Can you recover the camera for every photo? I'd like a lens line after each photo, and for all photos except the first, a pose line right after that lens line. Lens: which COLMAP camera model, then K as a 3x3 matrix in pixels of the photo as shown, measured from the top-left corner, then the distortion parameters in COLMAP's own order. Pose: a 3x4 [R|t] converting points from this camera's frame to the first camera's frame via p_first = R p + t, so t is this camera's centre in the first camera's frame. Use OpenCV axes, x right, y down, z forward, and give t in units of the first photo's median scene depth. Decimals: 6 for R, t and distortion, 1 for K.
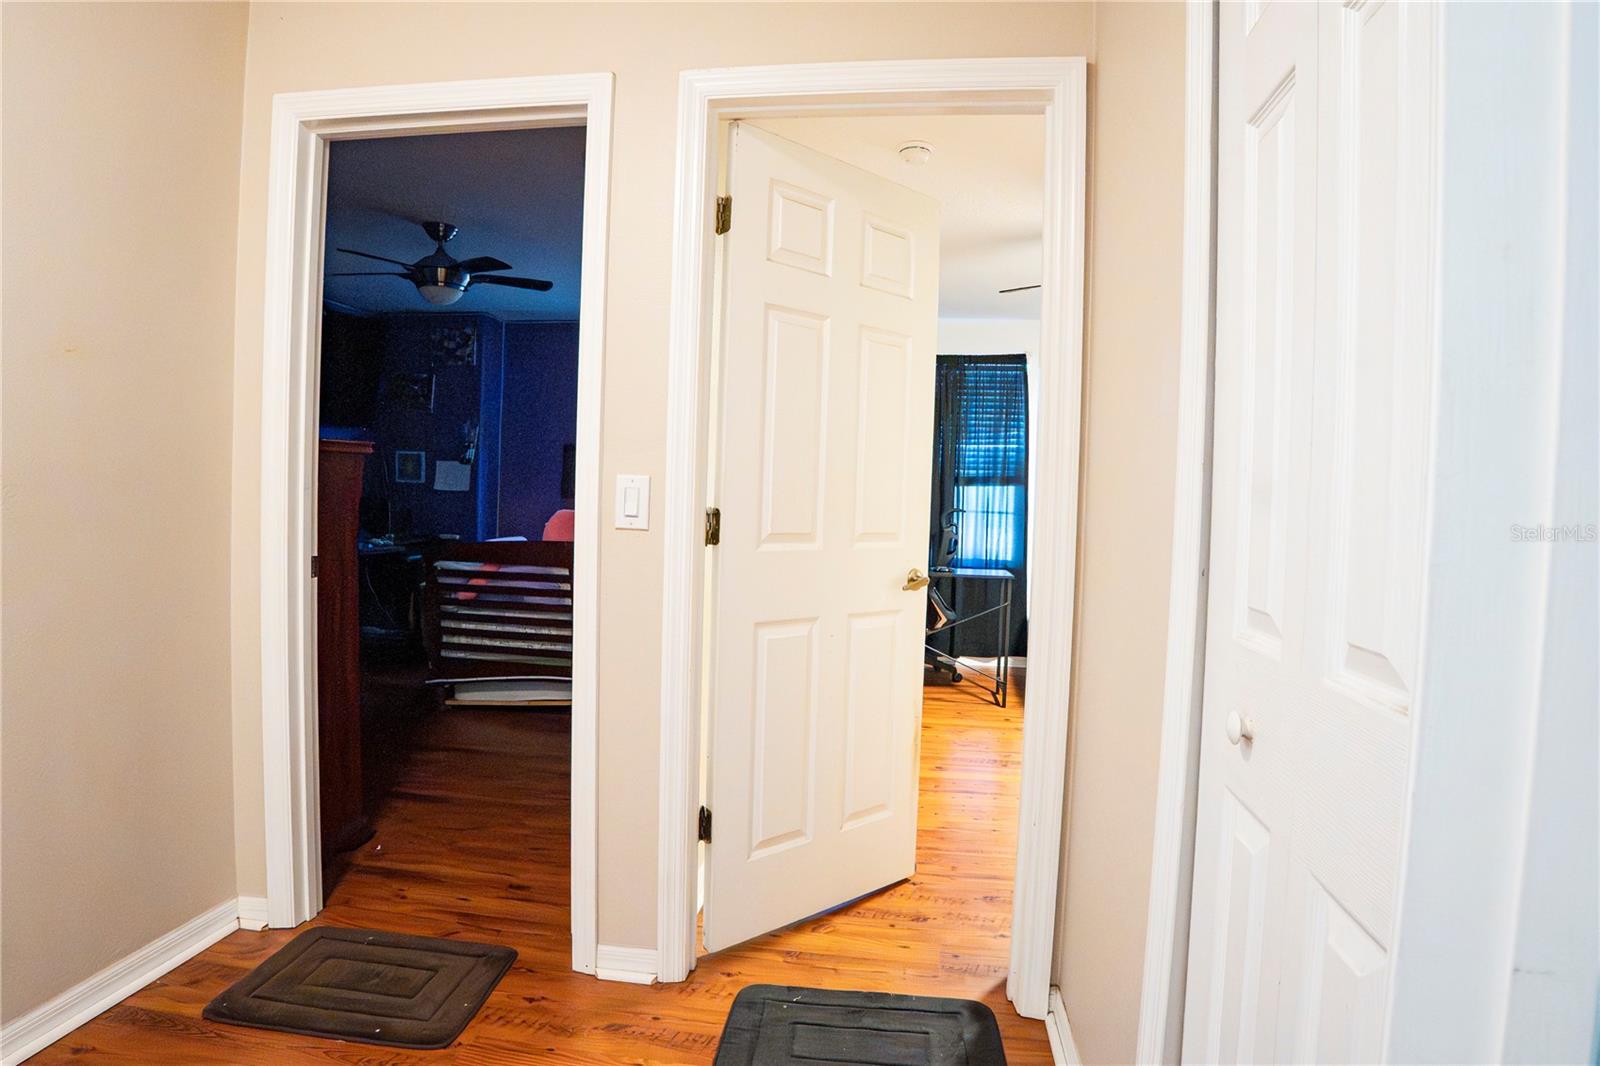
lens RADIAL K [[857.5, 0, 800.0], [0, 857.5, 533.0], [0, 0, 1]] dist [-0.093573, 0.026630]
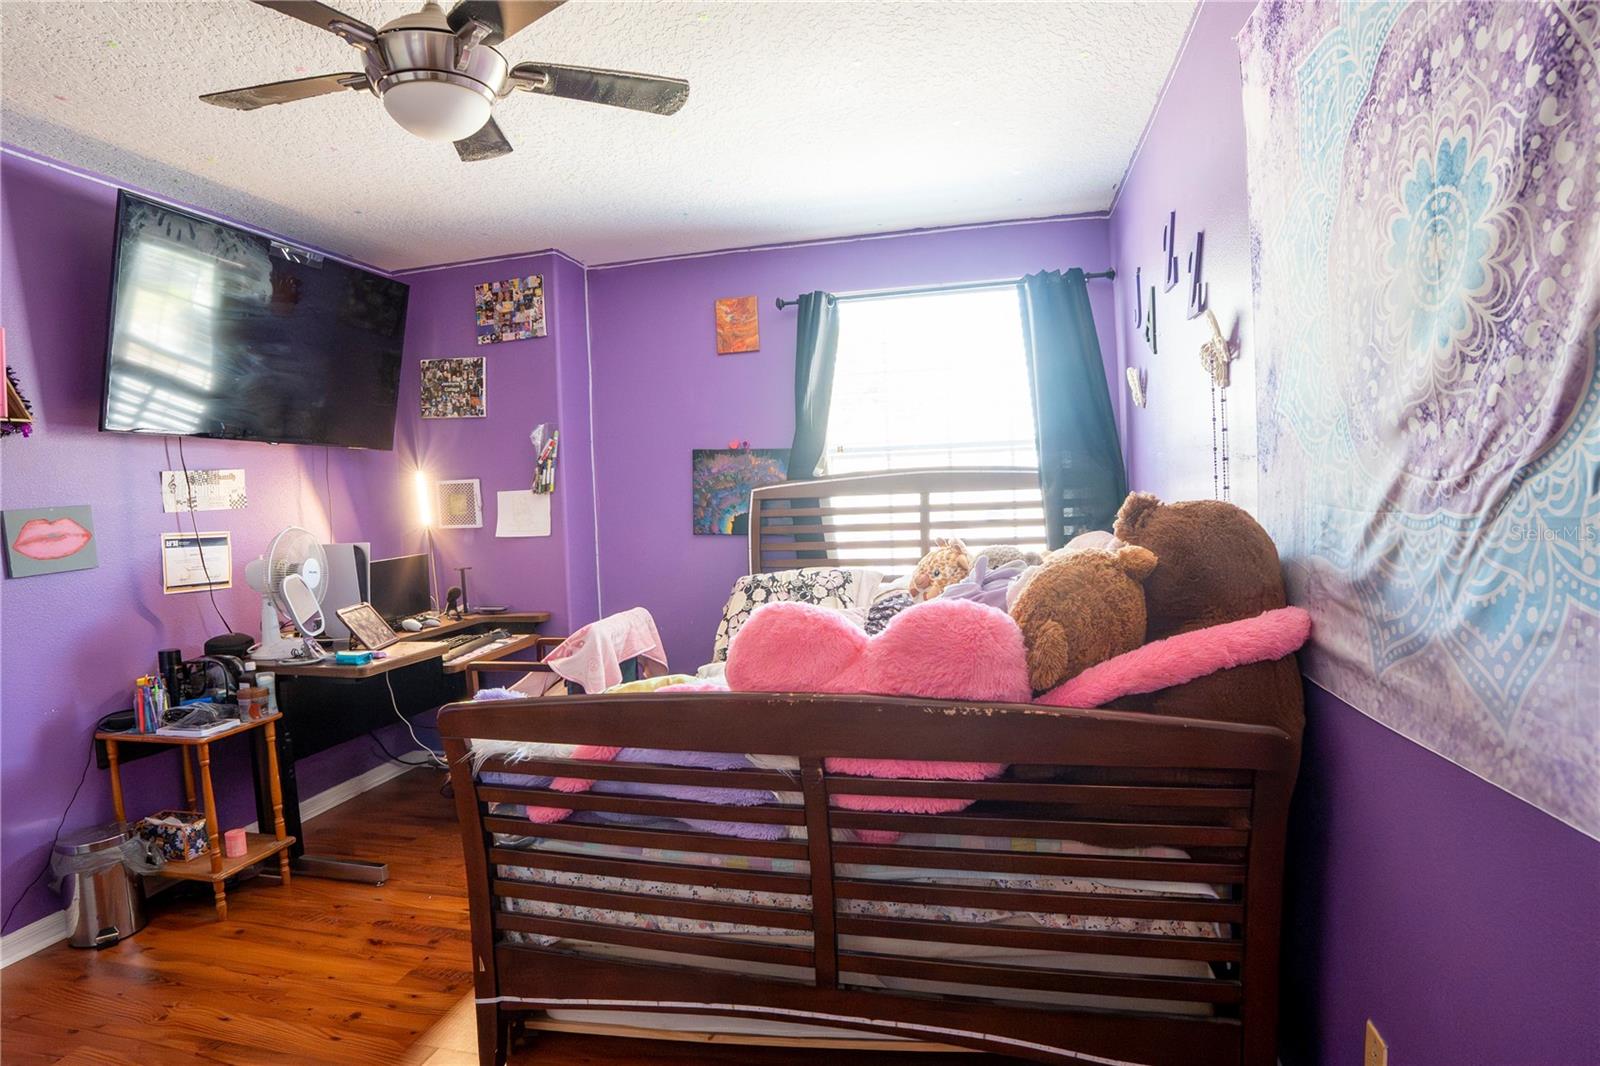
lens RADIAL K [[826.3, 0, 800.0], [0, 826.3, 533.0], [0, 0, 1]] dist [-0.093640, 0.025142]
pose [[0.992981, -0.069085, -0.095996, -0.249581], [0.069587, 0.997574, 0.001889, -0.066796], [0.095632, -0.008556, 0.995380, 0.691238]]
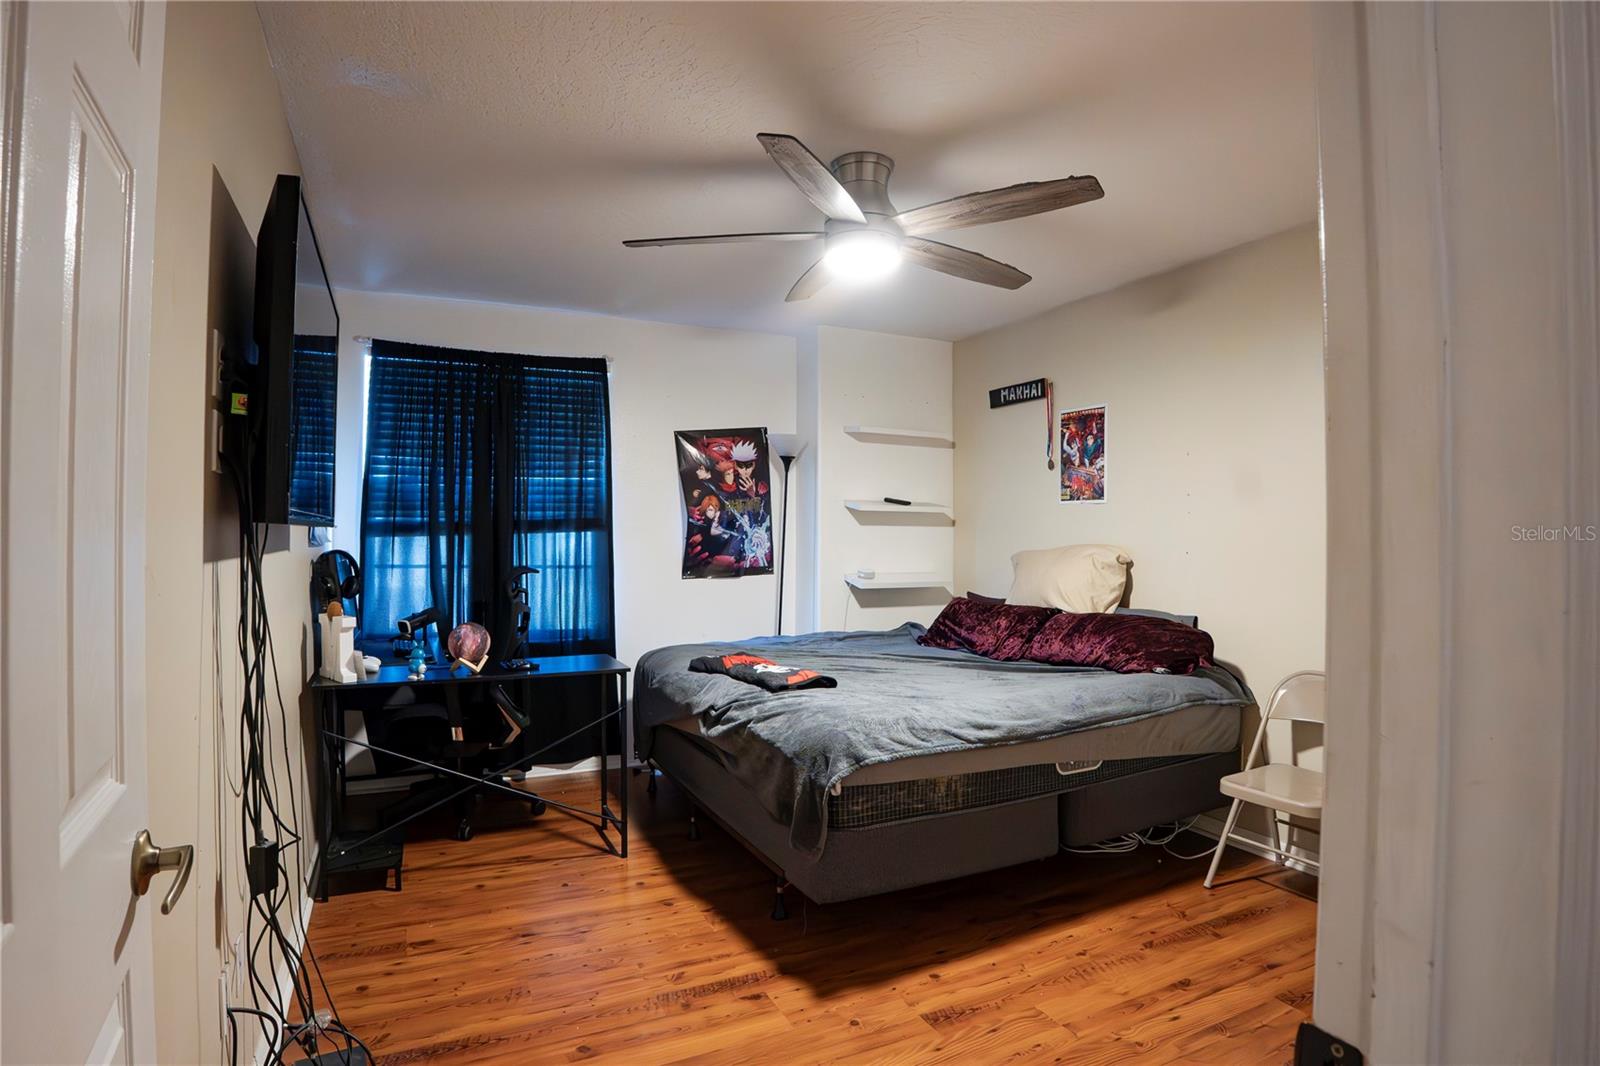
lens RADIAL K [[826.3, 0, 800.0], [0, 826.3, 533.0], [0, 0, 1]] dist [-0.093640, 0.025142]
pose [[0.834630, -0.025333, 0.550228, 0.003319], [0.043176, 0.998877, -0.019503, -0.051297], [-0.549116, 0.040035, 0.834787, 0.469330]]
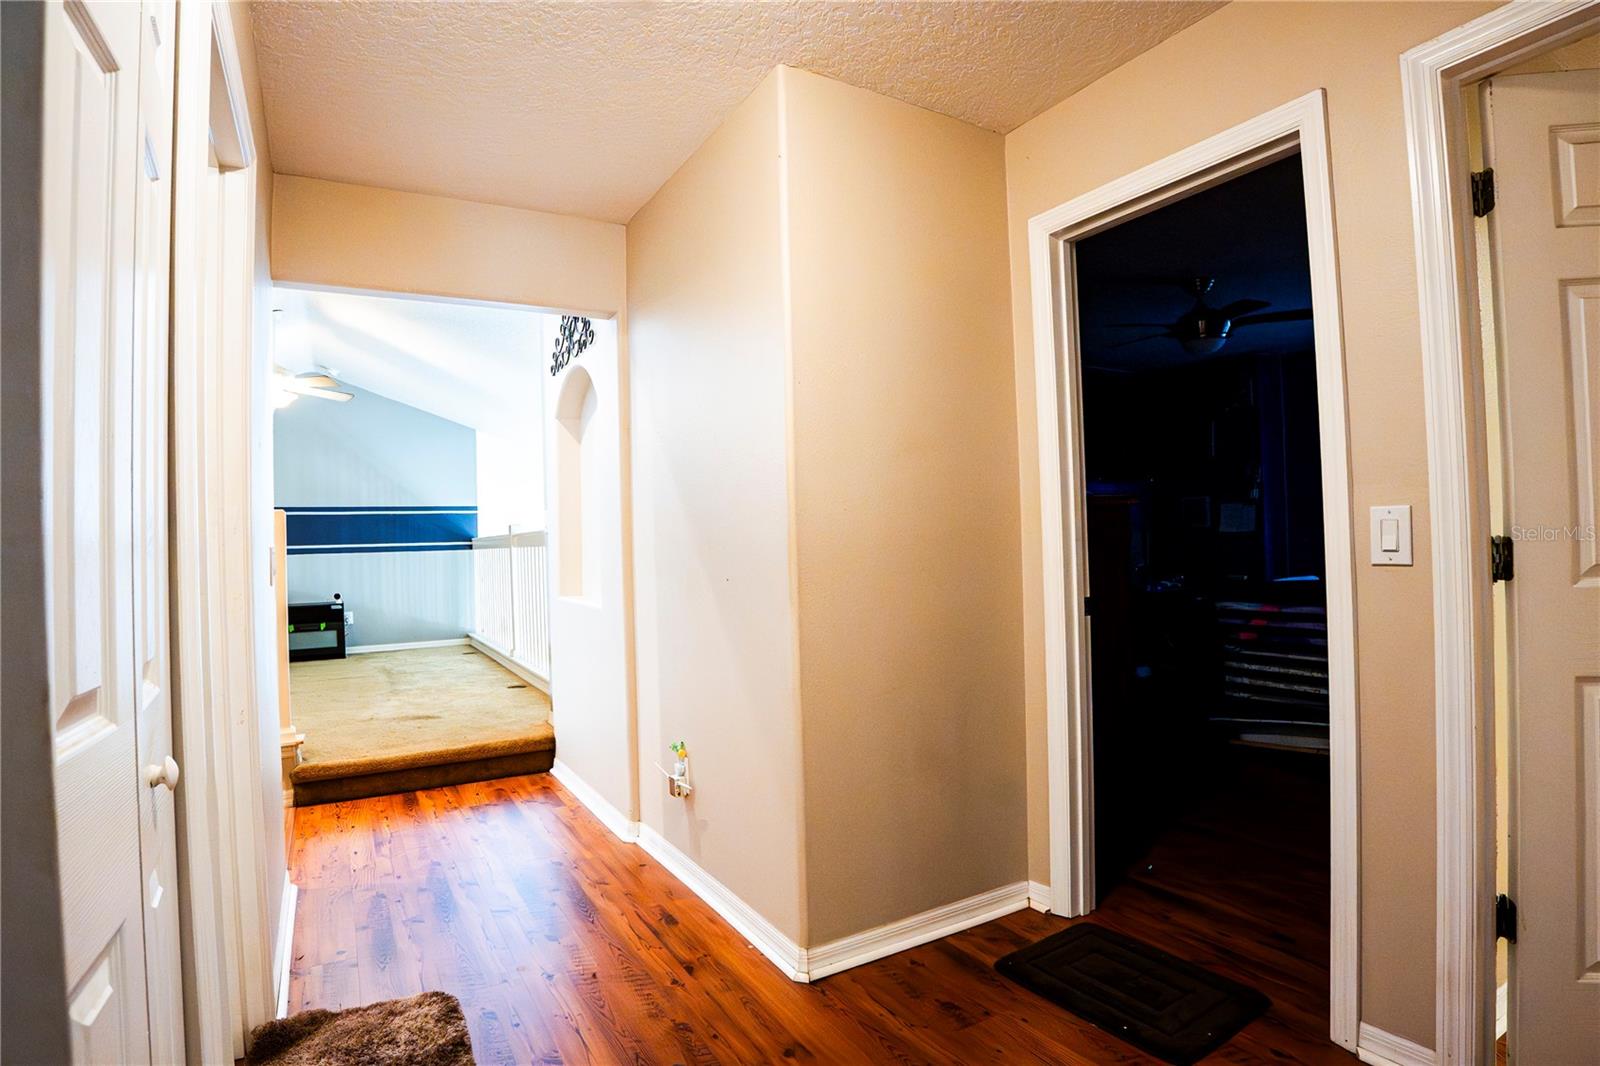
lens RADIAL K [[826.3, 0, 800.0], [0, 826.3, 533.0], [0, 0, 1]] dist [-0.093640, 0.025142]
pose [[0.612917, -0.060189, -0.787852, 0.042496], [0.018770, 0.997922, -0.061636, 0.000788], [0.789924, 0.022990, 0.612773, -0.006391]]
